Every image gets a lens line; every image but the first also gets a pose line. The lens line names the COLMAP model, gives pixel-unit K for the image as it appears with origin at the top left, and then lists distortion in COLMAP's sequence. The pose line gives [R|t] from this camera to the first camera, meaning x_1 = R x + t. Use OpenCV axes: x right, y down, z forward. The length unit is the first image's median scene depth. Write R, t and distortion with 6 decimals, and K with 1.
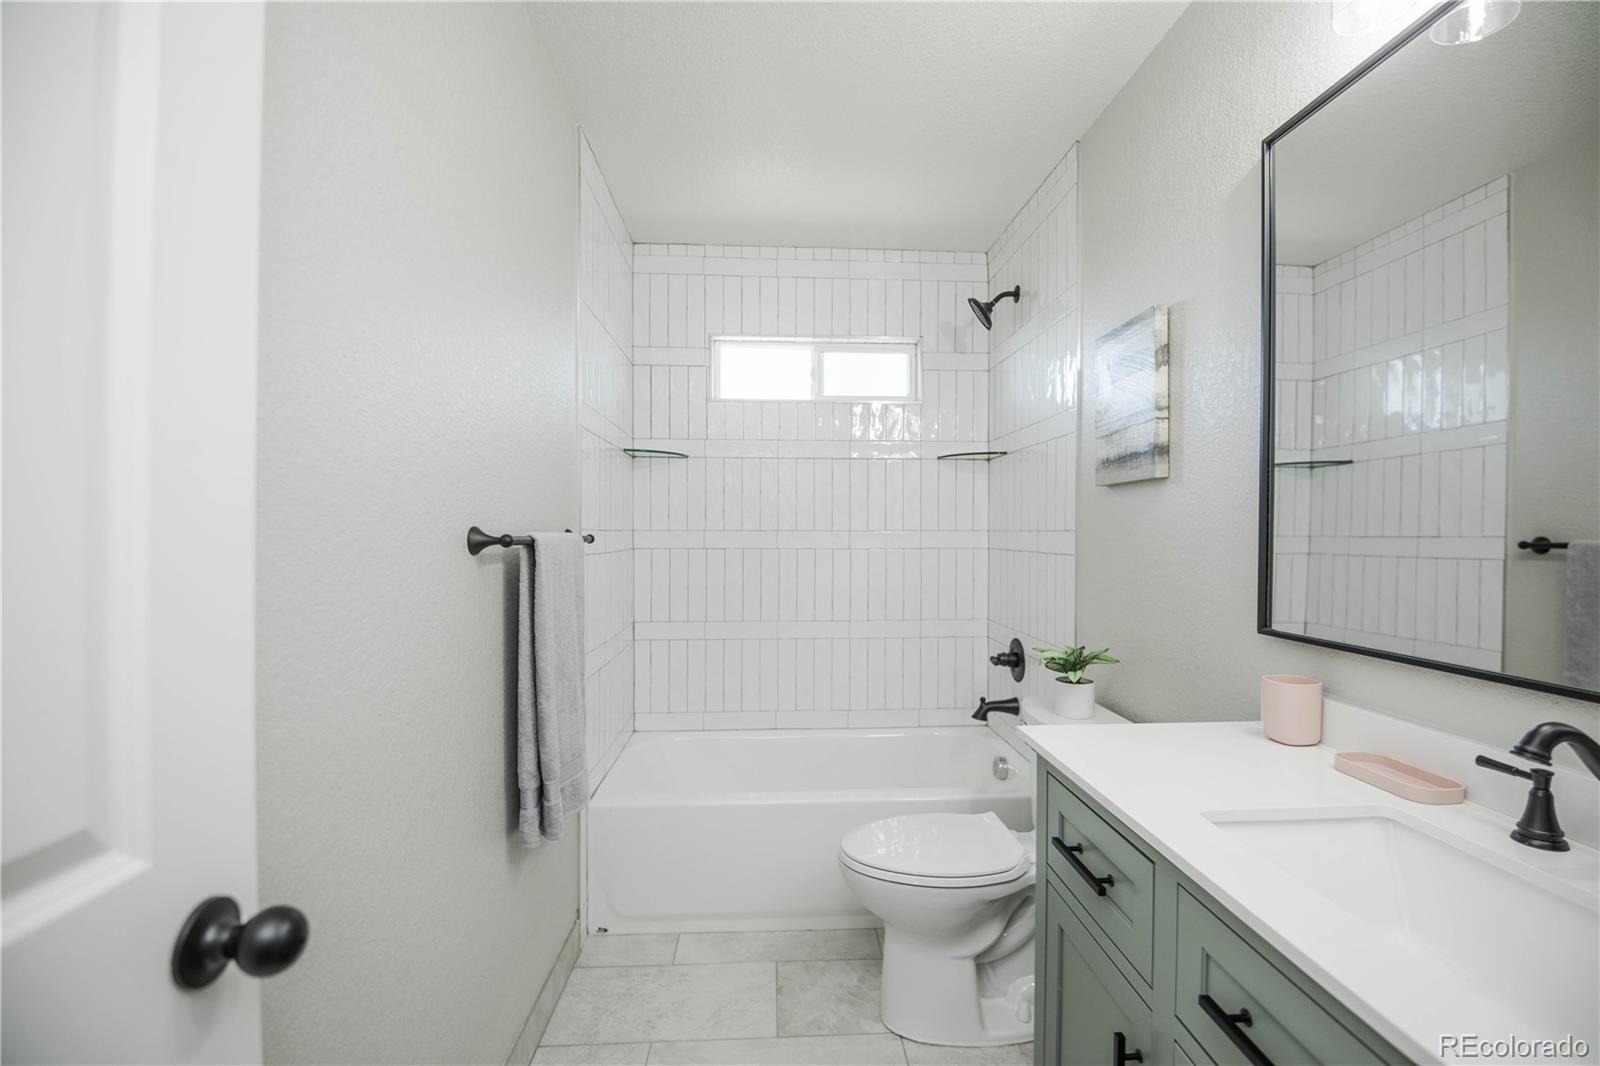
lens RADIAL K [[686.8, 0, 810.9], [0, 686.8, 536.6], [0, 0, 1]] dist [-0.005053, -0.008418]
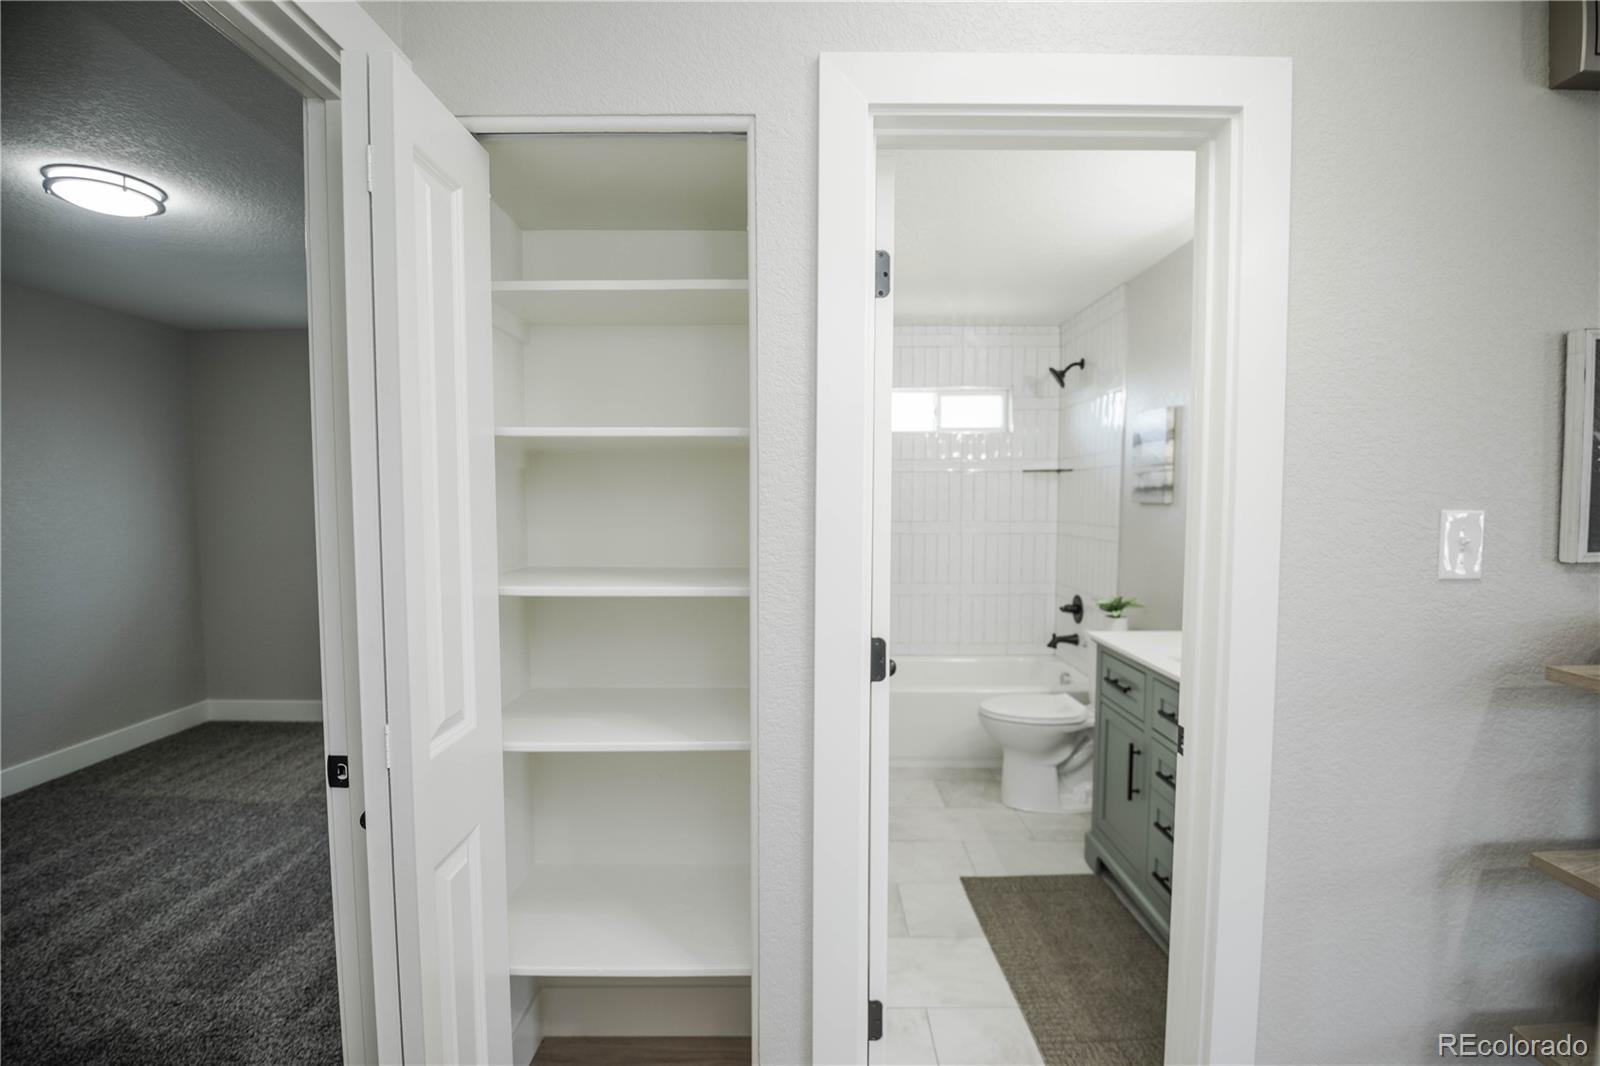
lens RADIAL K [[686.8, 0, 805.0], [0, 686.8, 534.5], [0, 0, 1]] dist [-0.005053, -0.008418]
pose [[0.997957, 0.003188, -0.063814, -0.255780], [-0.000168, 0.998882, 0.047271, -0.070433], [0.063893, -0.047163, 0.996842, -0.676377]]
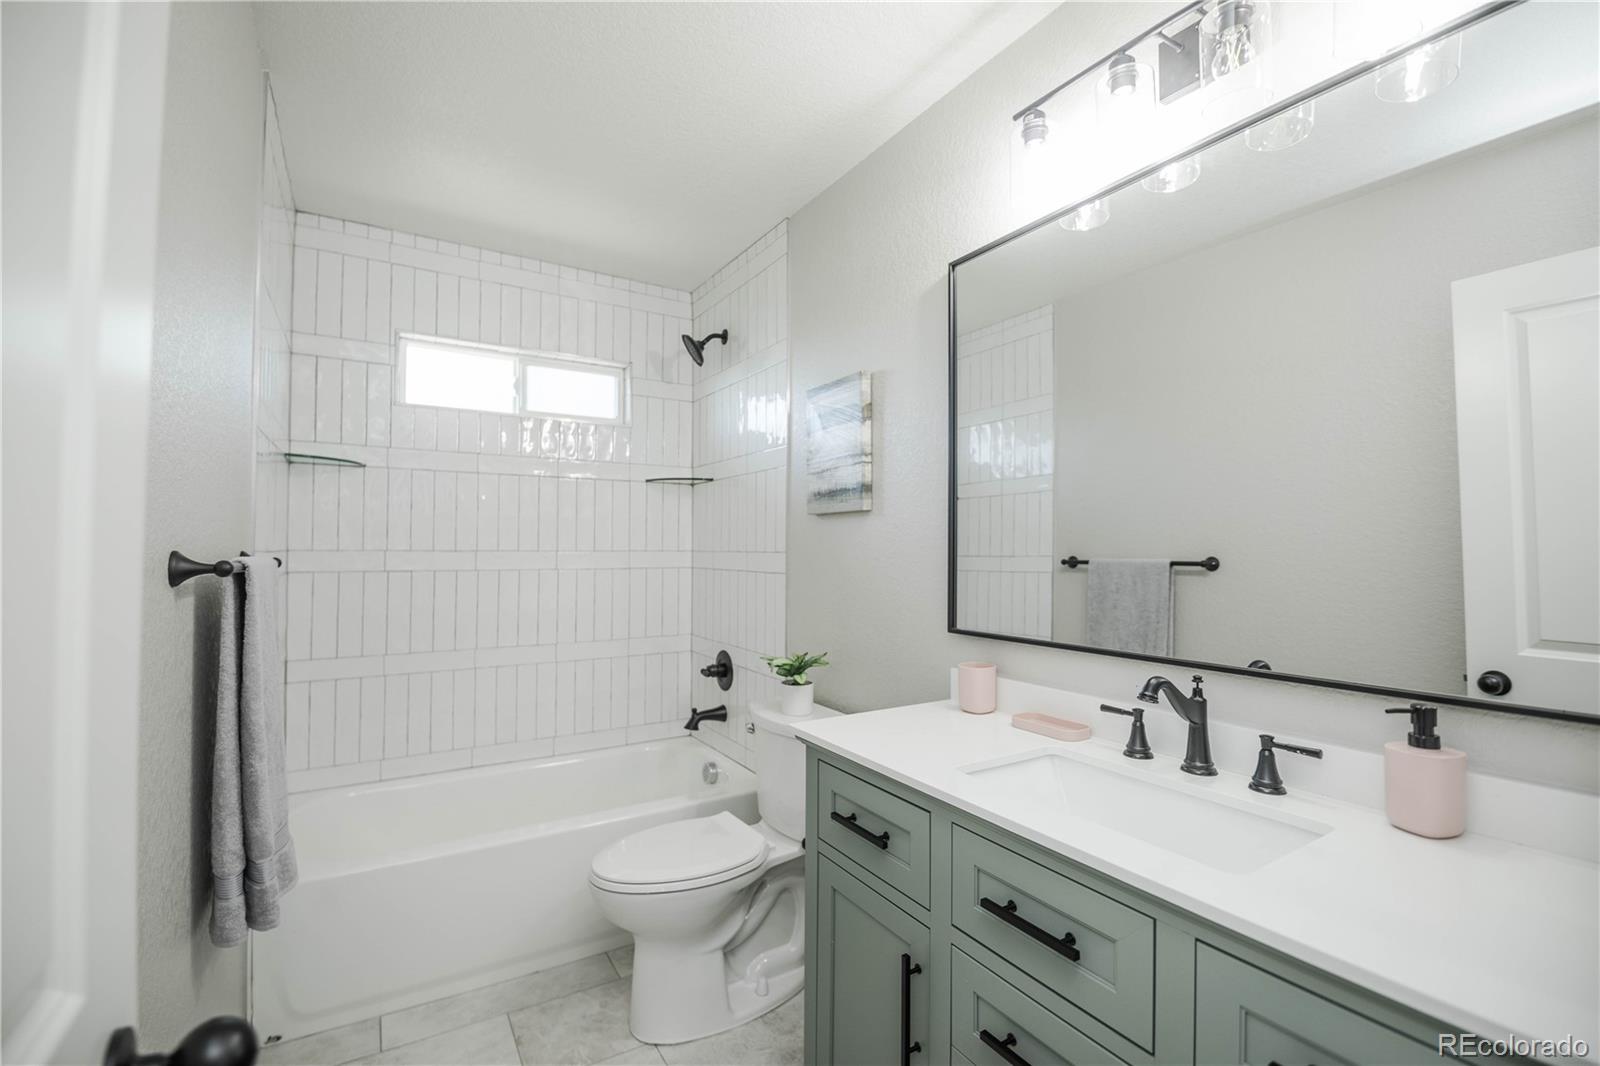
lens RADIAL K [[686.8, 0, 789.0], [0, 686.8, 531.7], [0, 0, 1]] dist [-0.005053, -0.008418]
pose [[0.885701, 0.013285, 0.464066, -0.146786], [0.001202, 0.999522, -0.030906, -0.007740], [-0.464254, 0.027931, 0.885262, -0.021349]]
